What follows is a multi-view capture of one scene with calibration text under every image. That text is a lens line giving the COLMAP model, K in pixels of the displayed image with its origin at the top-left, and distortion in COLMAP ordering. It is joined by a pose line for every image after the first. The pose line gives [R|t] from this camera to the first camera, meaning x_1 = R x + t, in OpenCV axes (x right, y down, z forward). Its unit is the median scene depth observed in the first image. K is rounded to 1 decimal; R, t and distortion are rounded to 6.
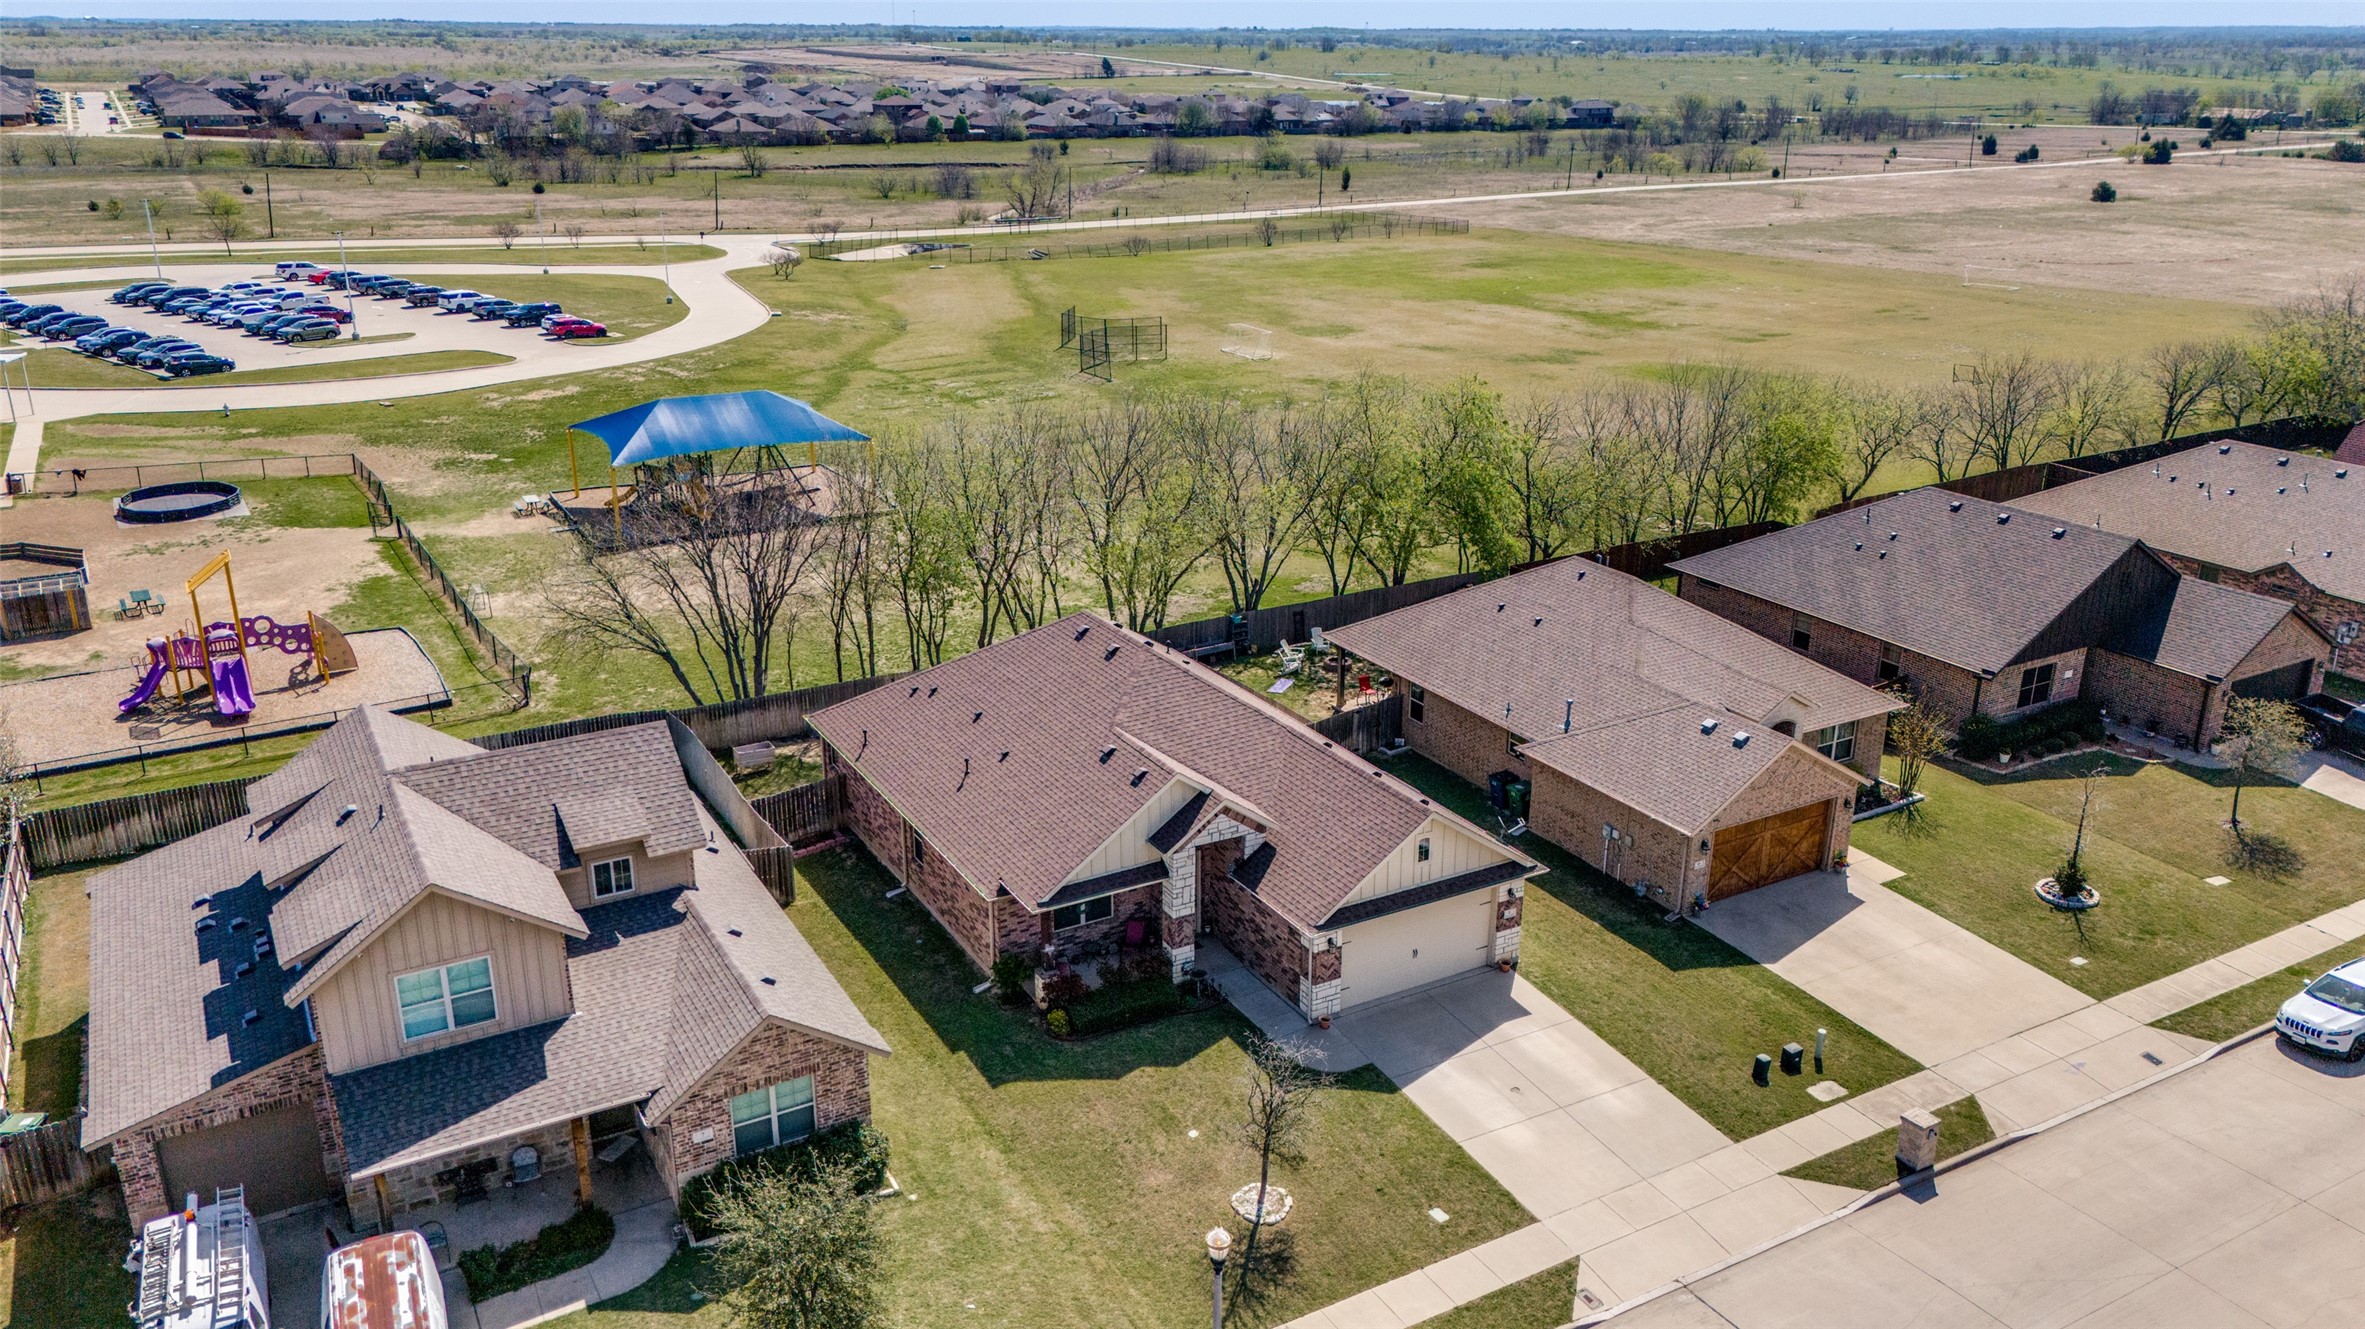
lens RADIAL K [[1739.4, 0, 1182.5], [0, 1739.4, 664.5], [0, 0, 1]] dist [0.064742, -0.071290]
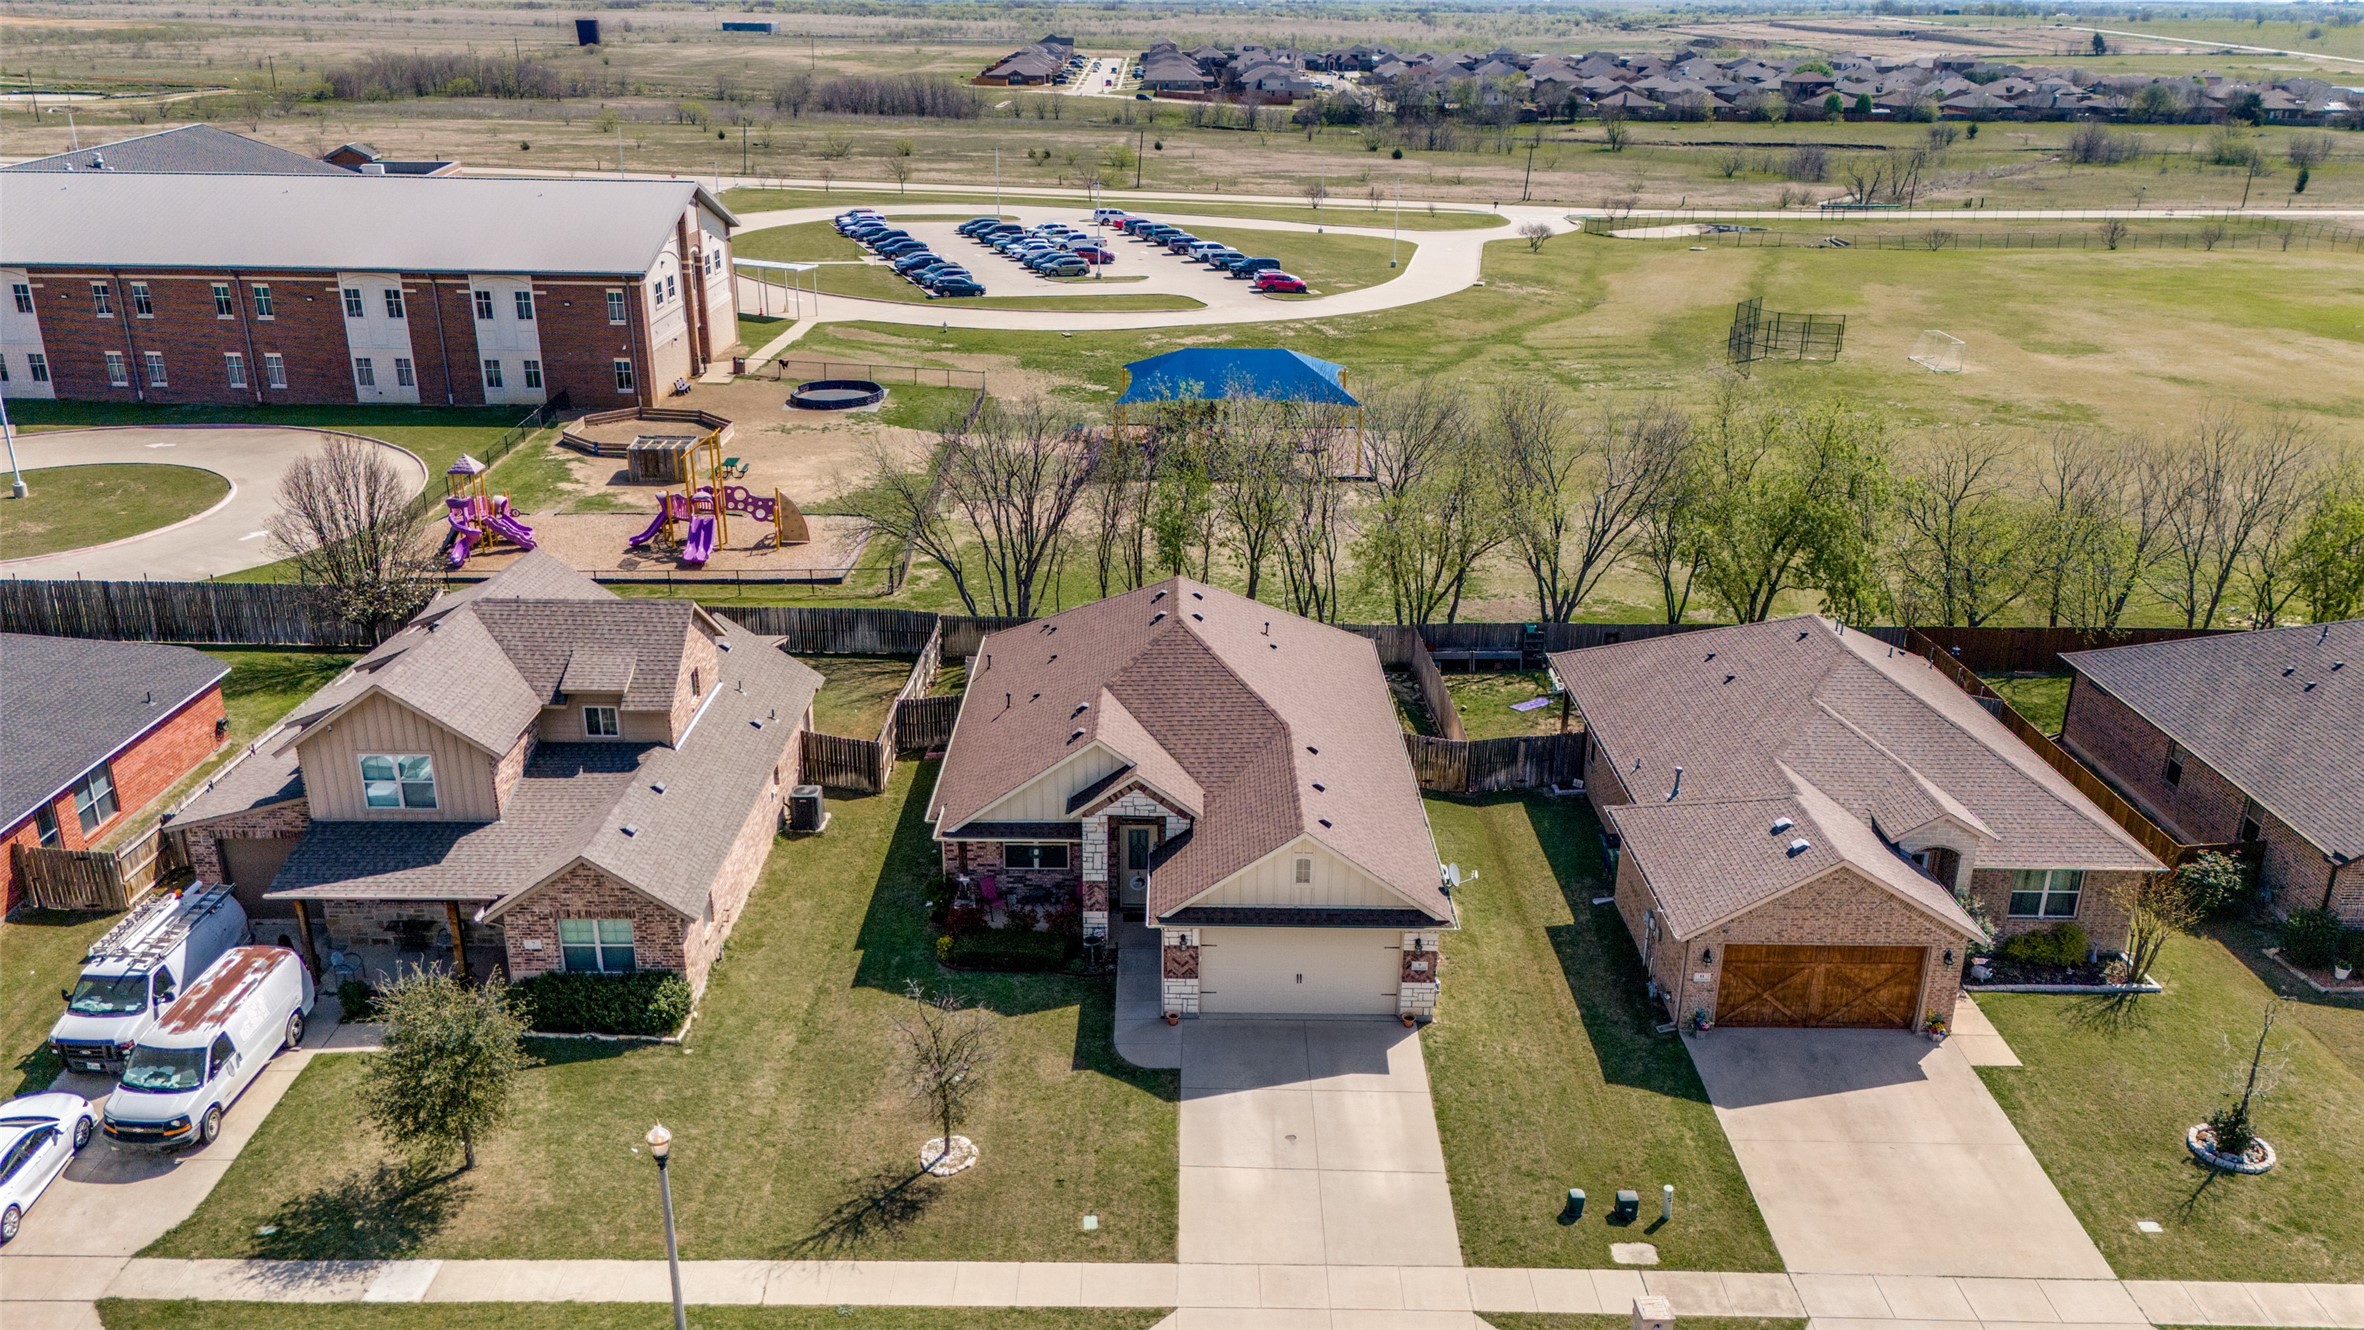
lens RADIAL K [[1723.4, 0, 1182.0], [0, 1723.4, 665.0], [0, 0, 1]] dist [0.065894, -0.067627]
pose [[0.869160, 0.181376, -0.460069, 0.138195], [-0.174035, 0.982986, 0.058743, -0.013194], [0.462896, 0.029011, 0.885938, 0.038828]]
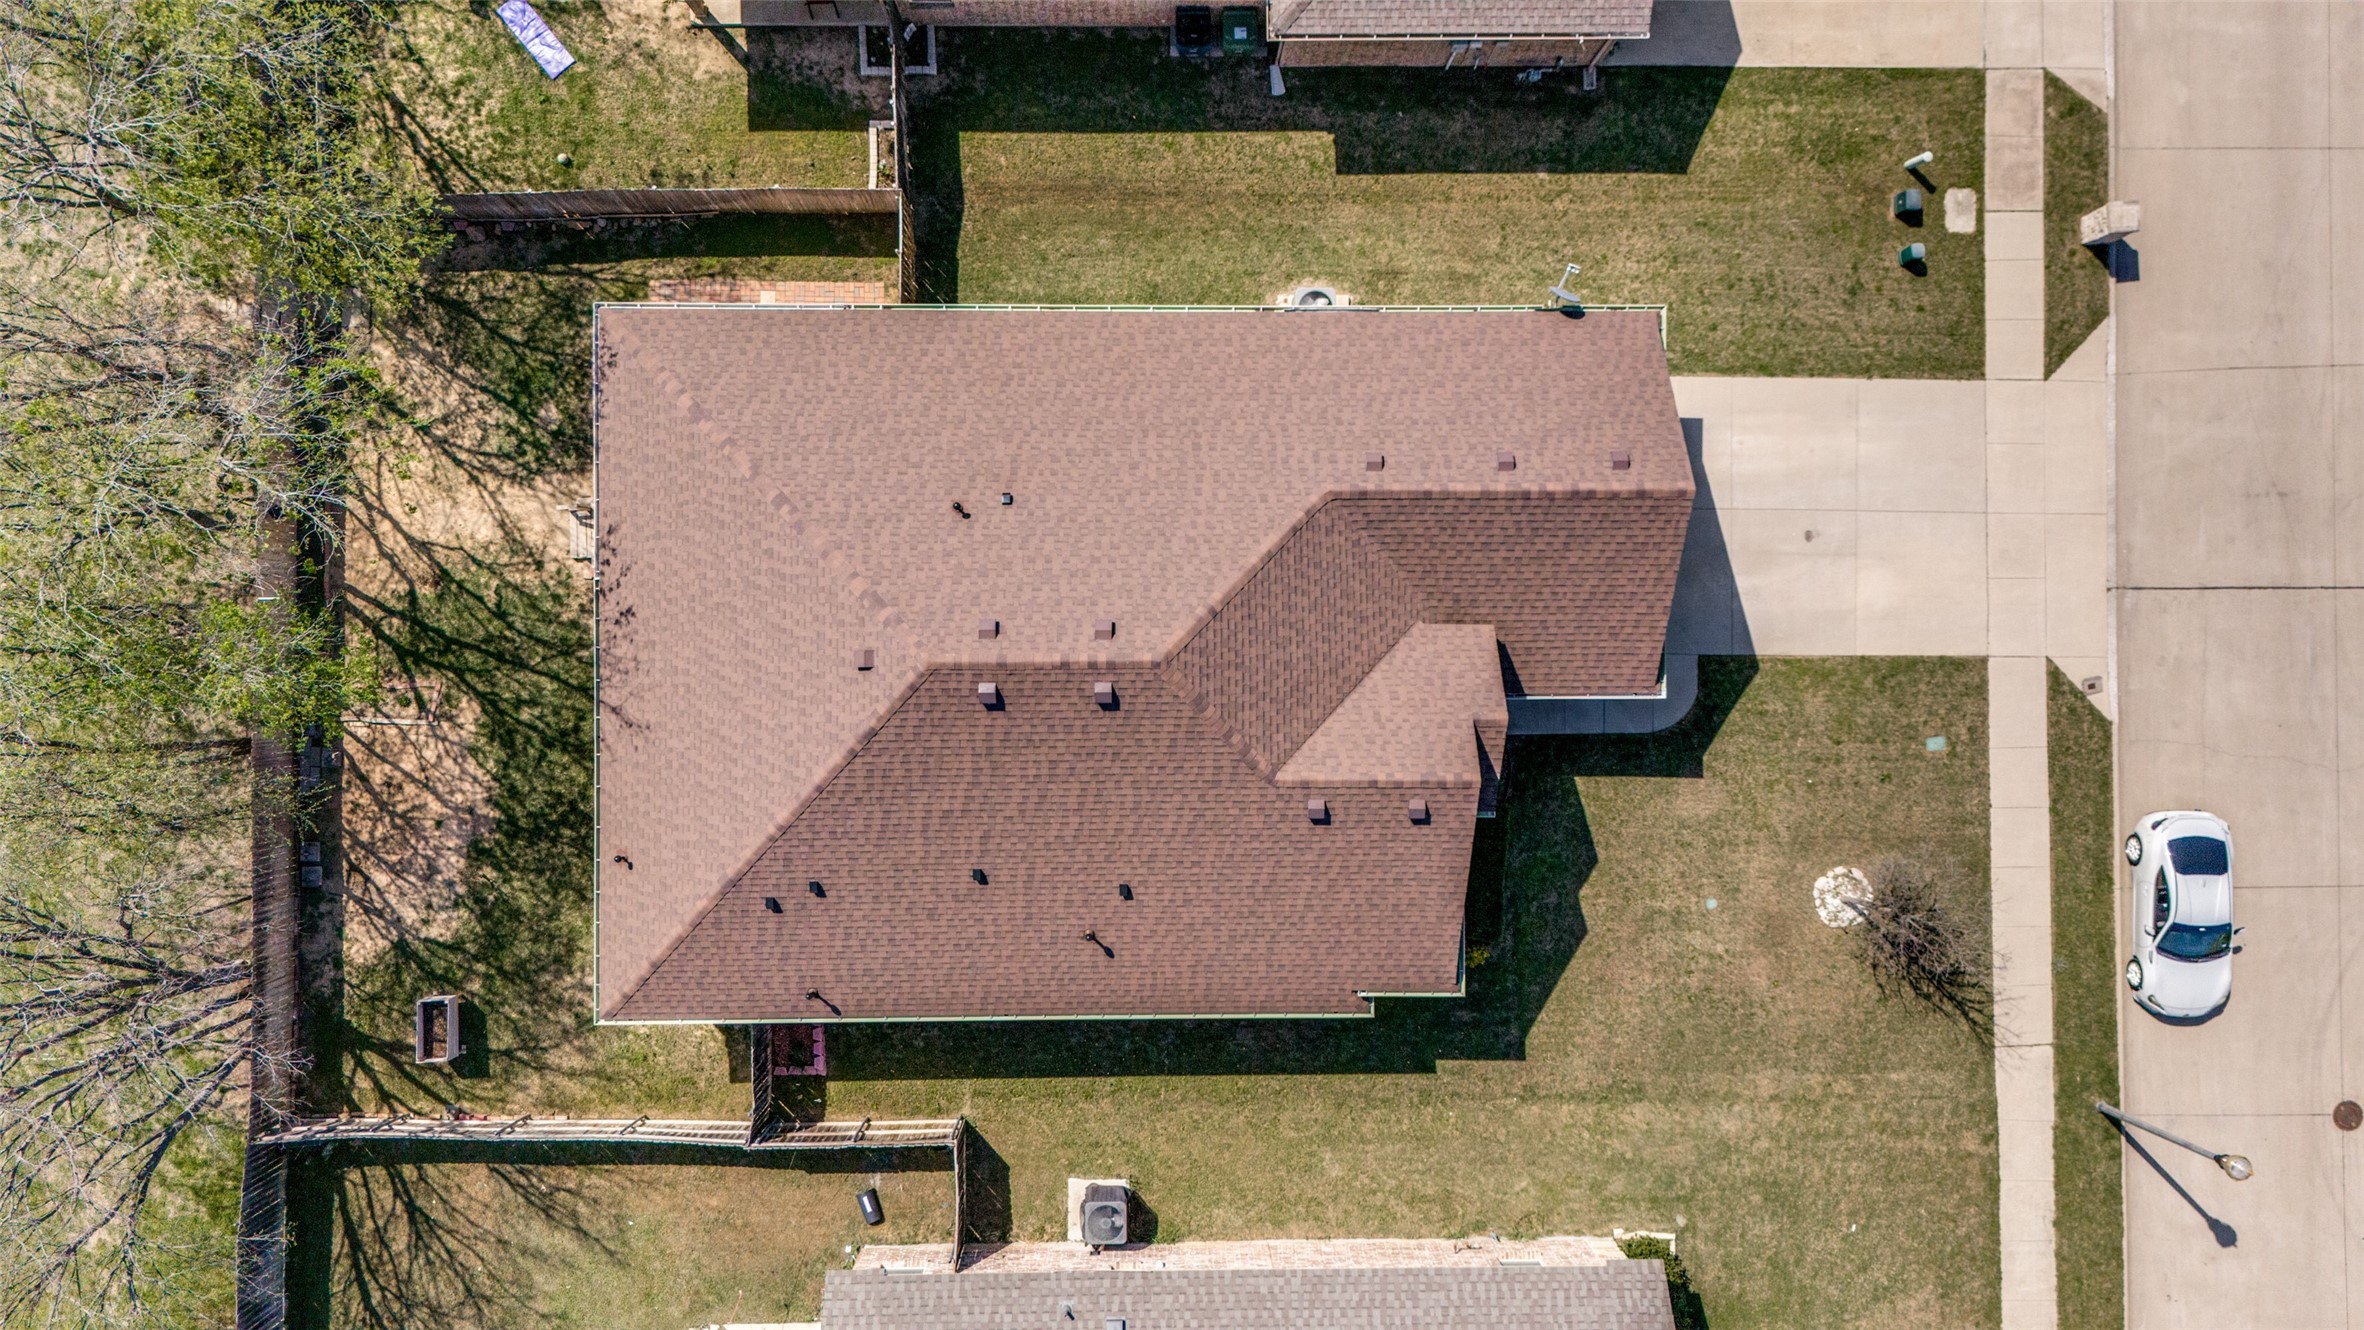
lens RADIAL K [[1723.4, 0, 1182.0], [0, 1723.4, 665.0], [0, 0, 1]] dist [0.065894, -0.067627]
pose [[0.491858, -0.870471, 0.018878, -0.009769], [0.270762, 0.173529, 0.946877, -0.173866], [-0.827504, -0.460618, 0.321042, 0.253065]]
